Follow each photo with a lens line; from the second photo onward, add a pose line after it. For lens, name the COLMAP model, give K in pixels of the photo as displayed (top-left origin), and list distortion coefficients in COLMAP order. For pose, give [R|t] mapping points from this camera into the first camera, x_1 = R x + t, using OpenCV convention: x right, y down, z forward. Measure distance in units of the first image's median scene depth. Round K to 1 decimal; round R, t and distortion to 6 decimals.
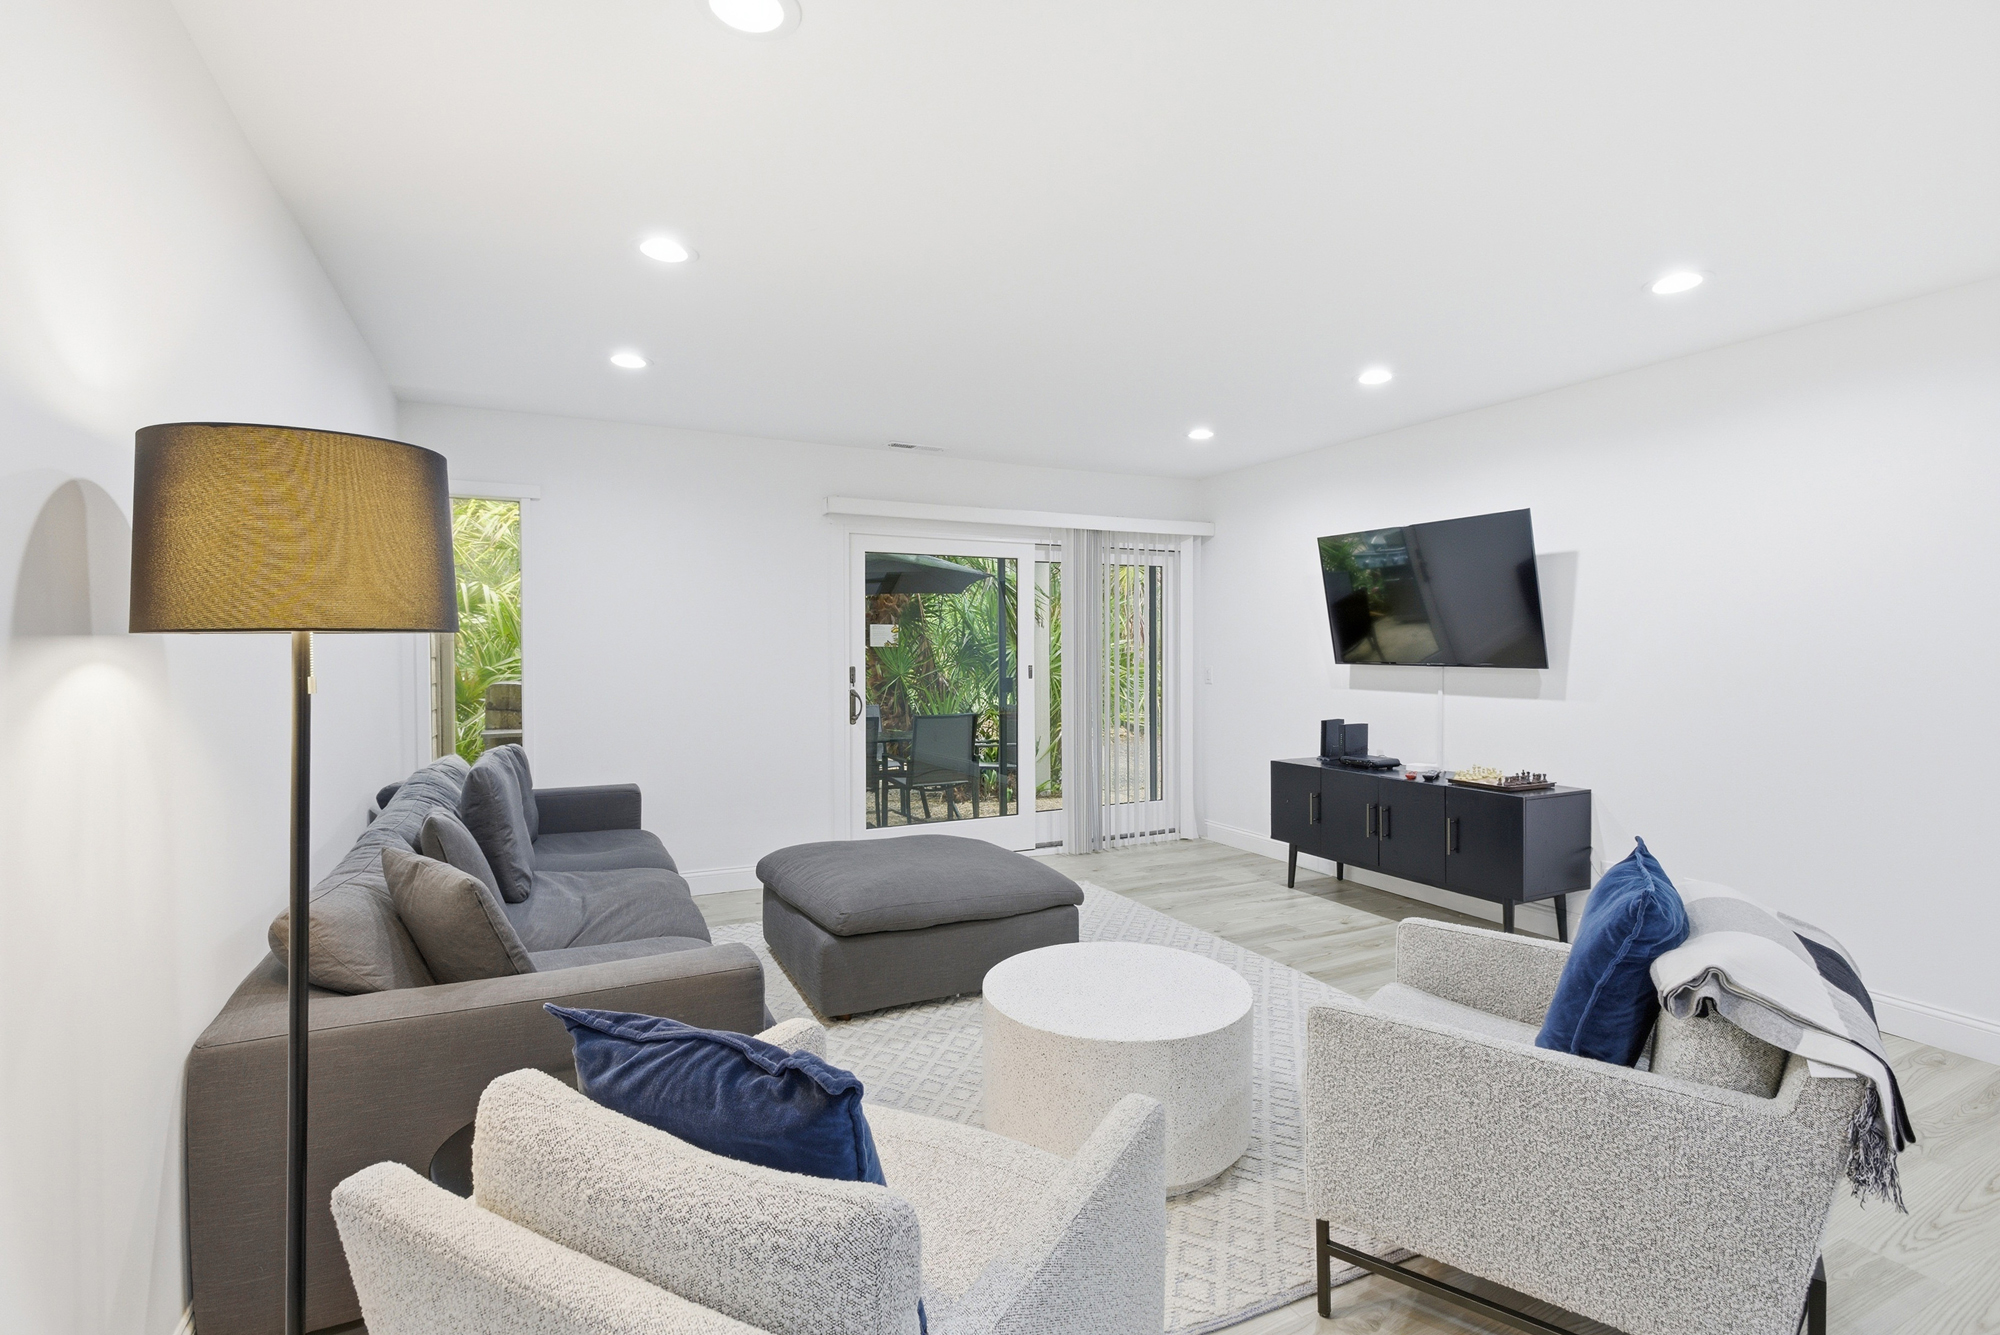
lens RADIAL K [[938.9, 0, 1005.0], [0, 938.9, 665.9], [0, 0, 1]] dist [-0.002869, -0.000261]
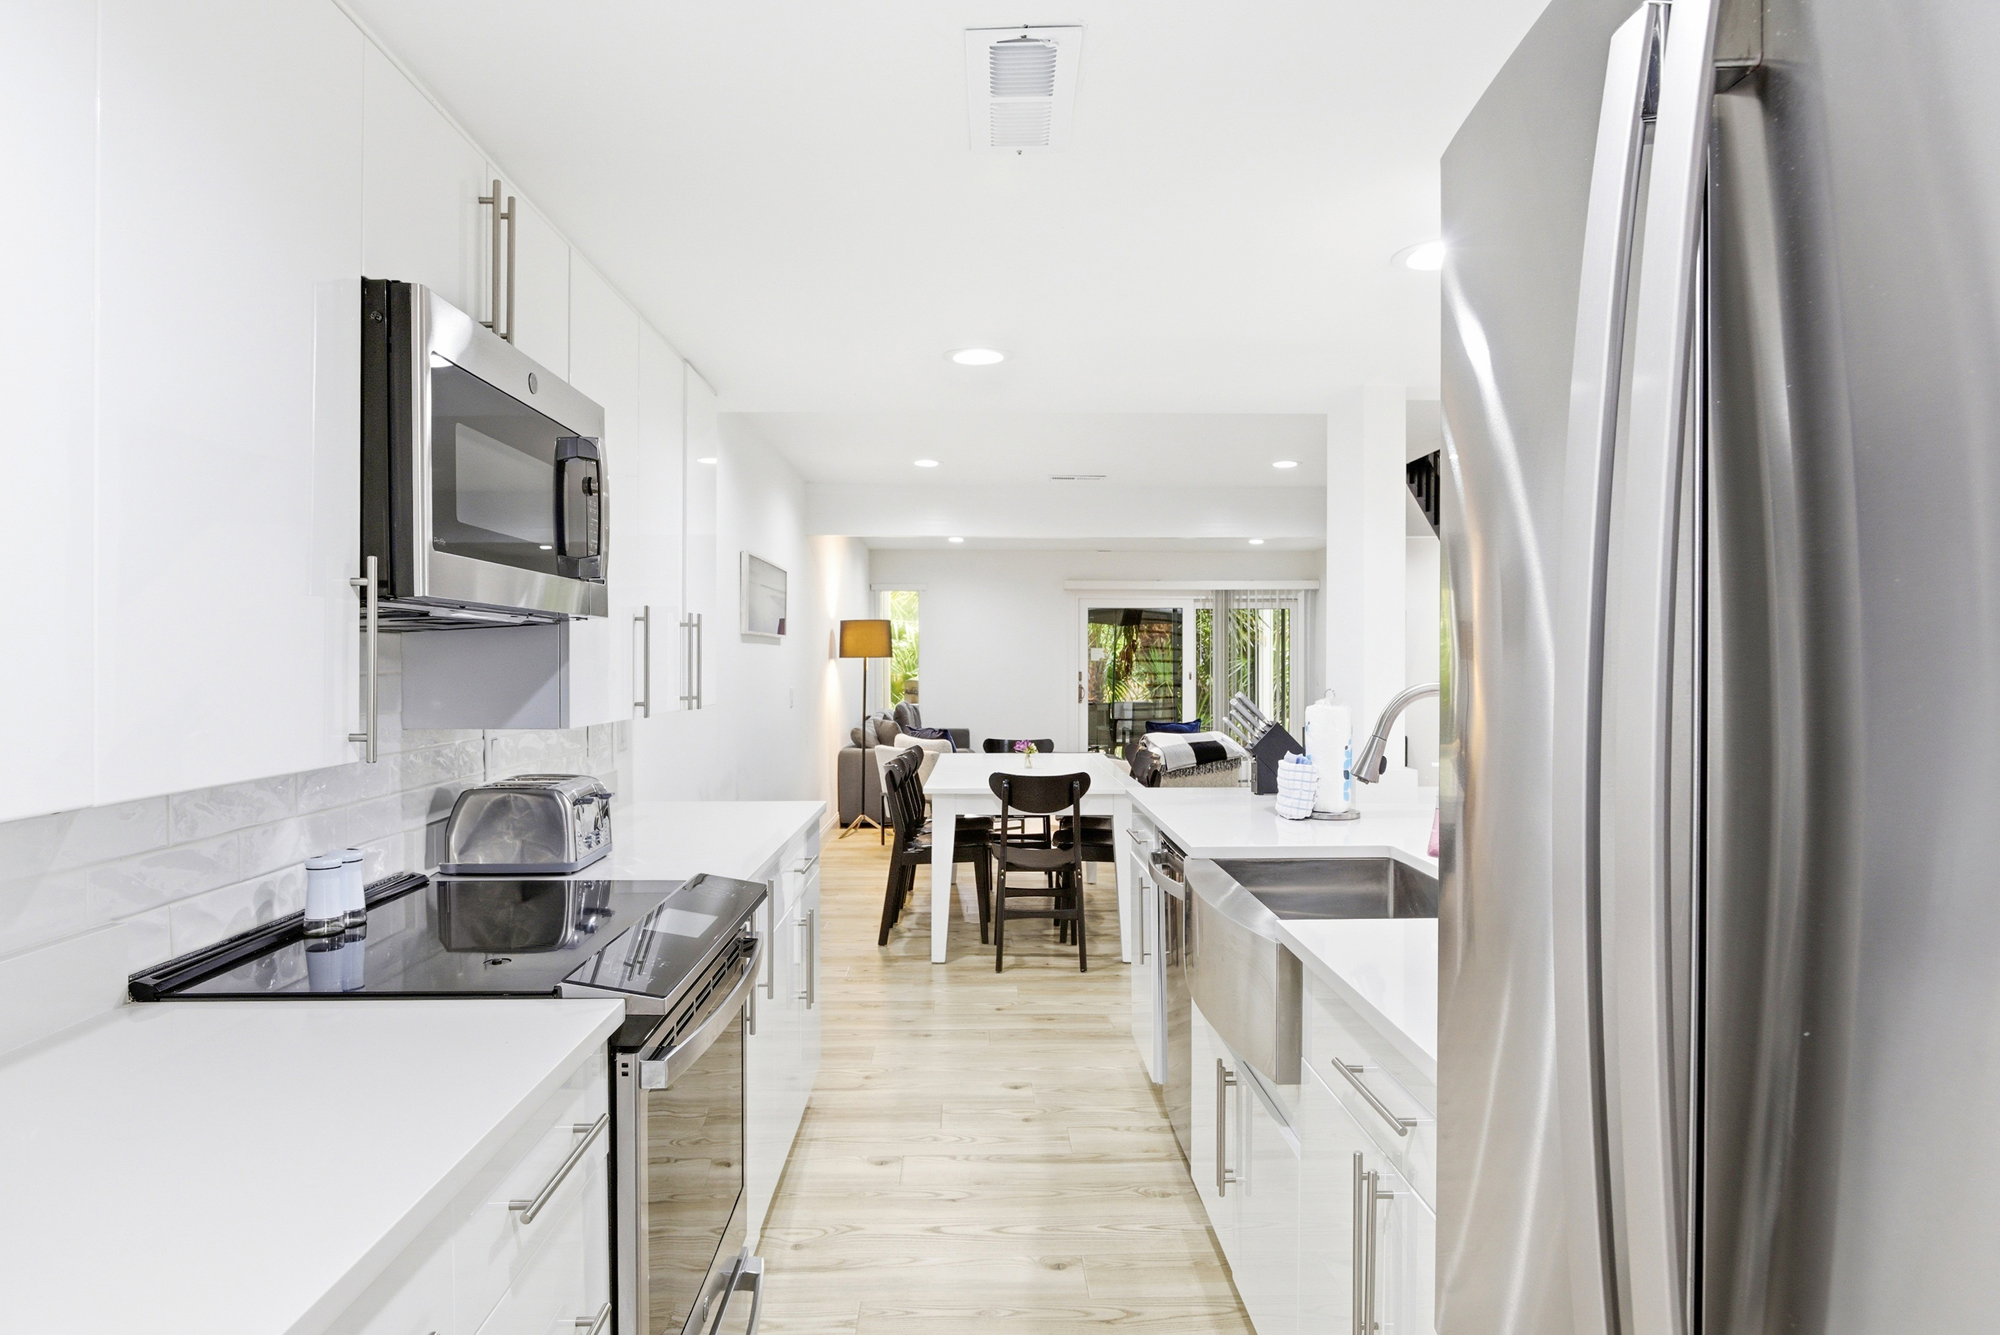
lens RADIAL K [[1216.7, 0, 999.5], [0, 1216.7, 661.4], [0, 0, 1]] dist [-0.001752, -0.000081]
pose [[0.905271, 0.001998, -0.424830, 0.699553], [-0.010374, 0.999795, -0.017405, 0.023364], [0.424708, 0.020163, 0.905106, -1.205620]]
